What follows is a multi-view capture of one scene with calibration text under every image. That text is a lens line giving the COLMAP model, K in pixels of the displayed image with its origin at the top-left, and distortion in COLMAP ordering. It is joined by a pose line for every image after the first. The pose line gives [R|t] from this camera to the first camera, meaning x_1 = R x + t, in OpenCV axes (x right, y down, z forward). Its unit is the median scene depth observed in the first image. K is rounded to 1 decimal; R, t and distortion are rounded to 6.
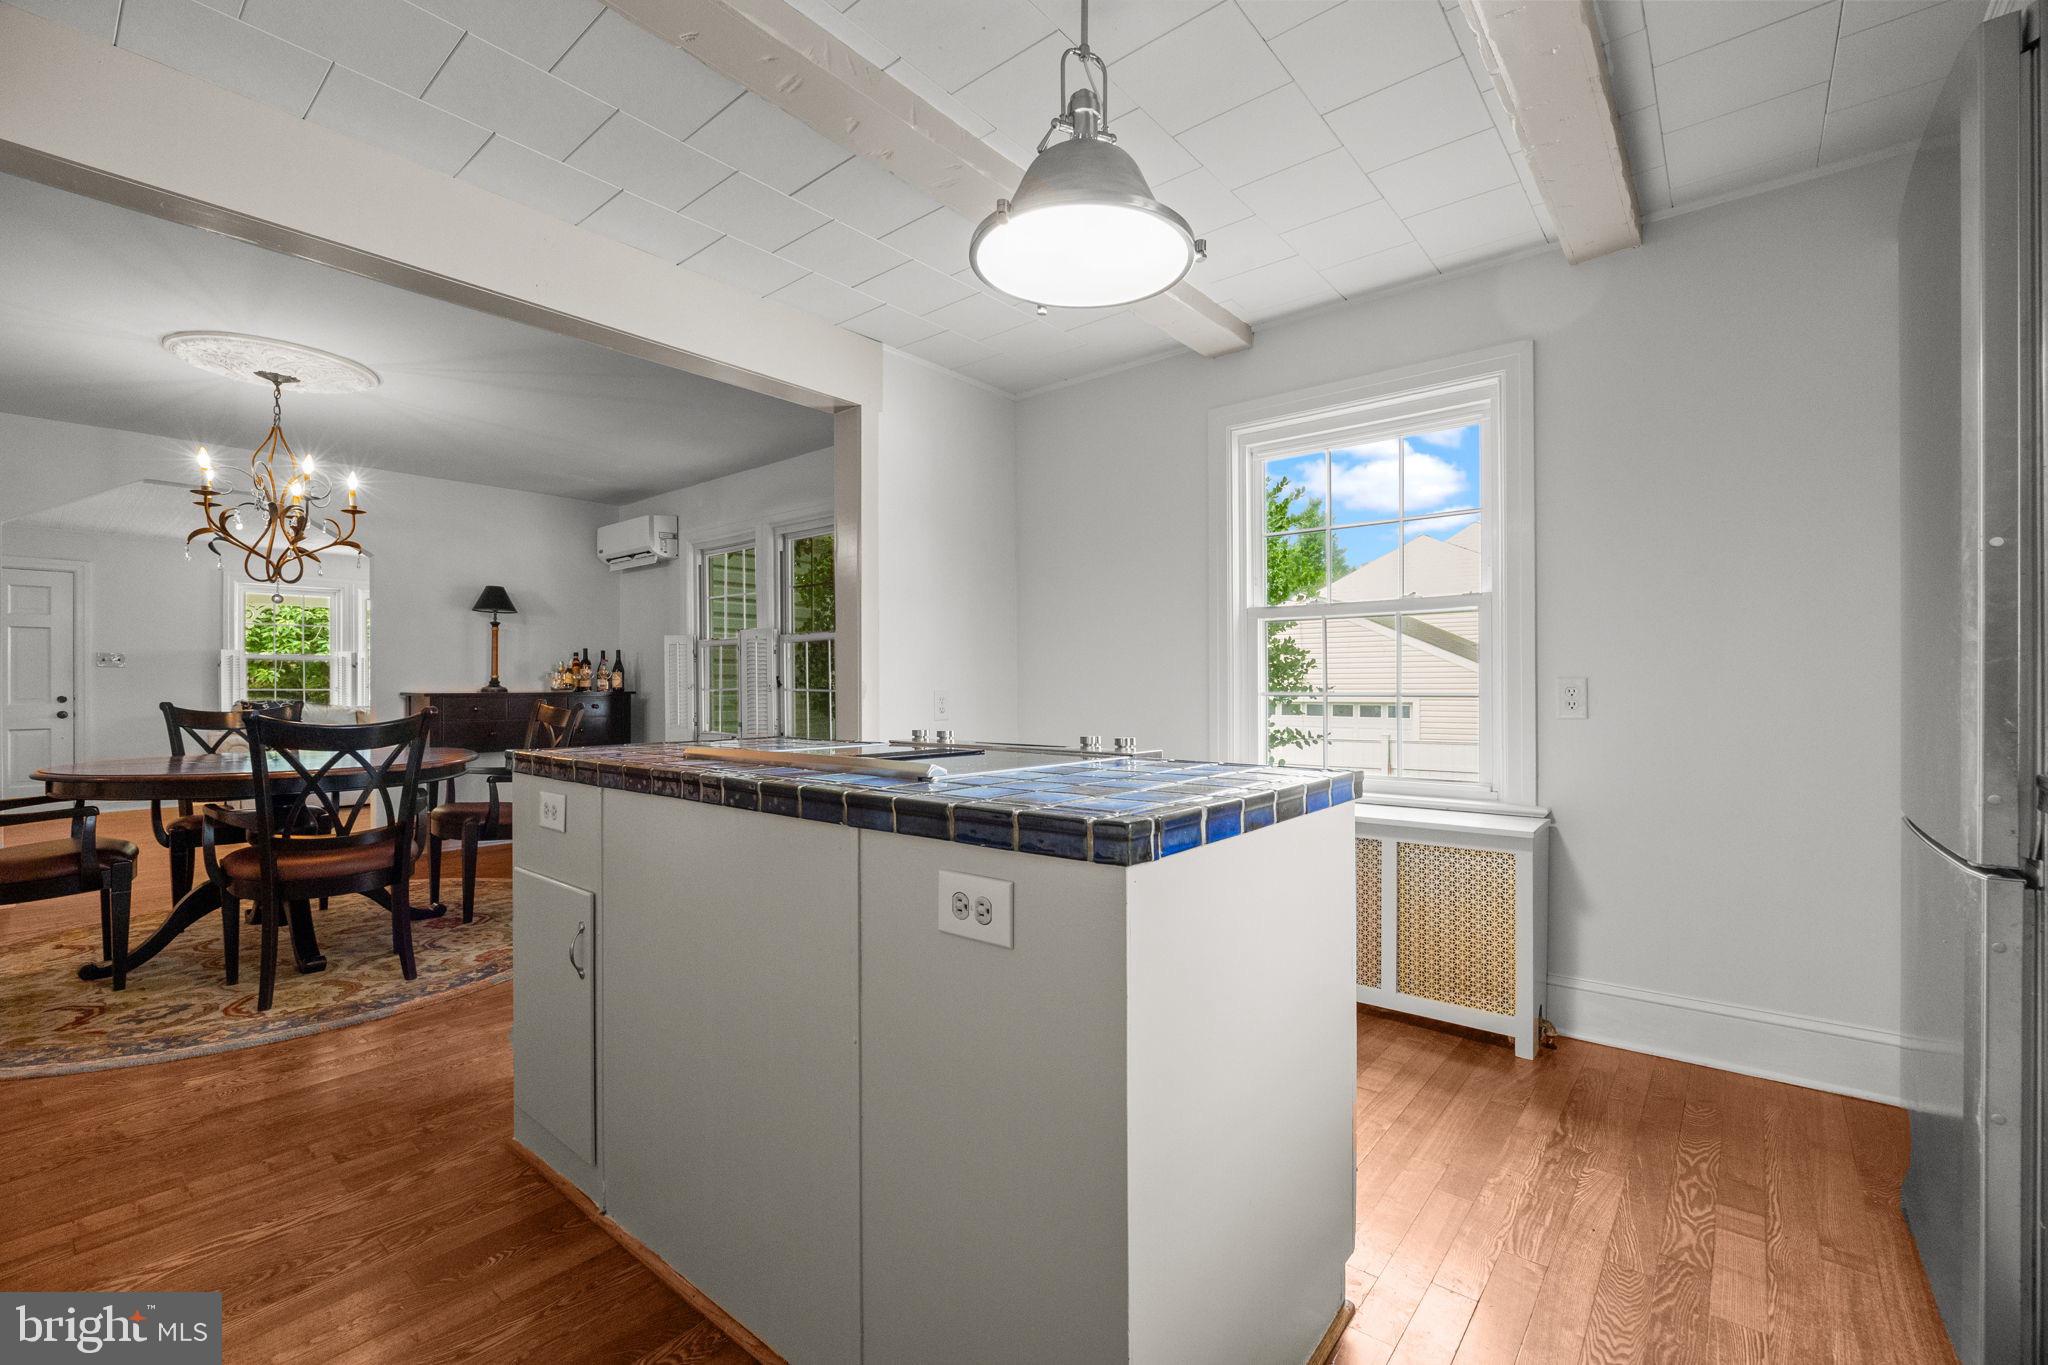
lens RADIAL K [[910.4, 0, 1033.4], [0, 910.4, 688.8], [0, 0, 1]] dist [-0.010288, -0.000328]
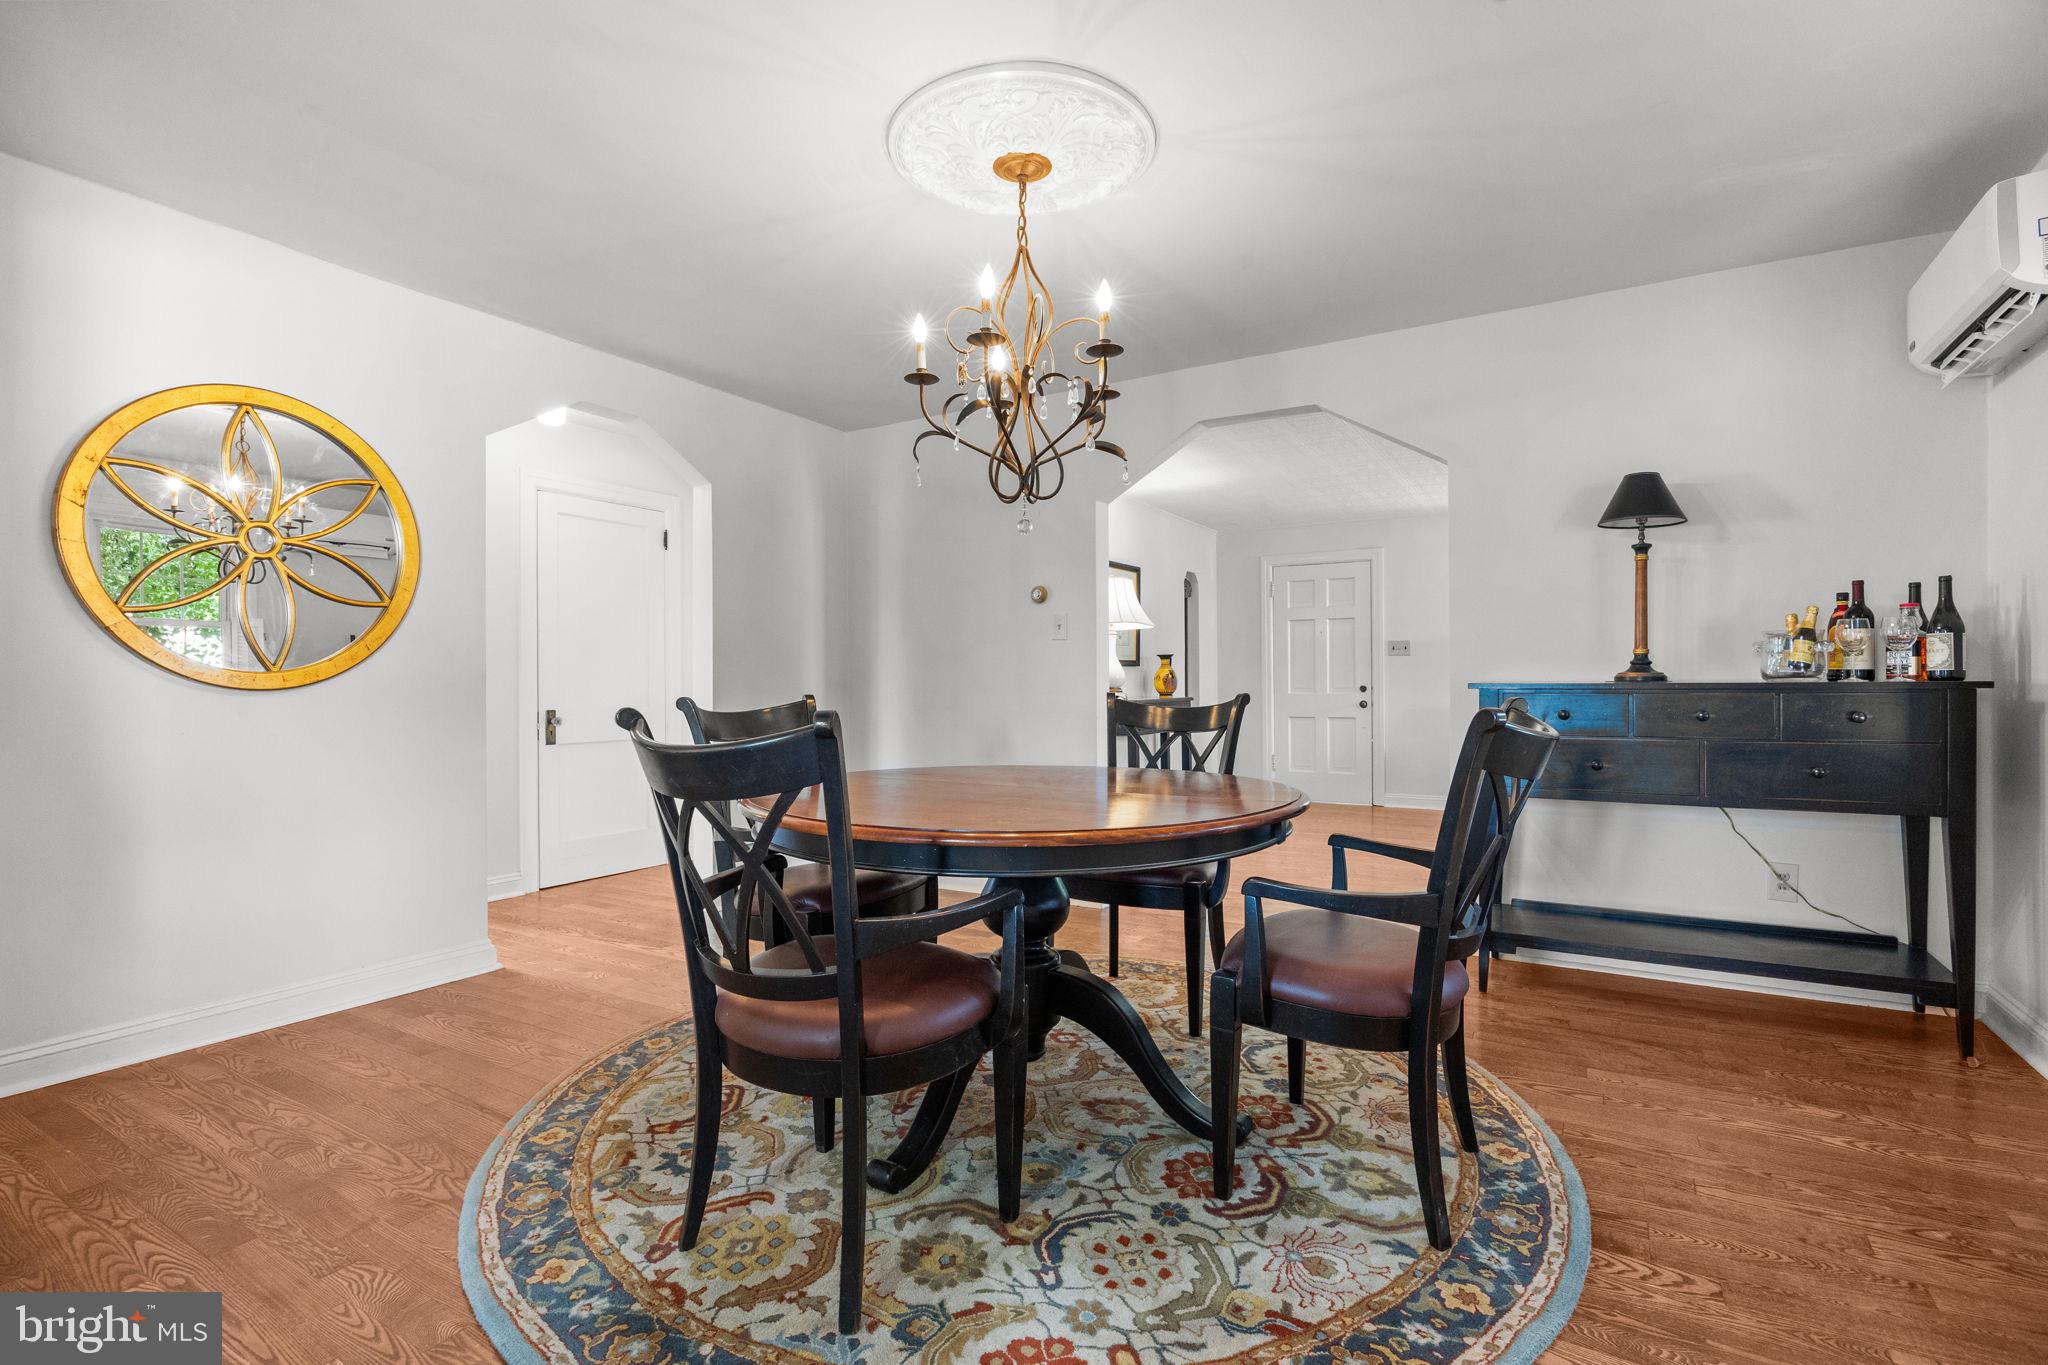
lens RADIAL K [[949.8, 0, 1024.0], [0, 949.8, 682.5], [0, 0, 1]] dist [-0.016346, 0.000117]
pose [[0.161872, 0.002511, -0.986809, -0.161231], [-0.001290, 0.999996, 0.002333, 0.004291], [0.986811, 0.000895, 0.161874, 0.727067]]
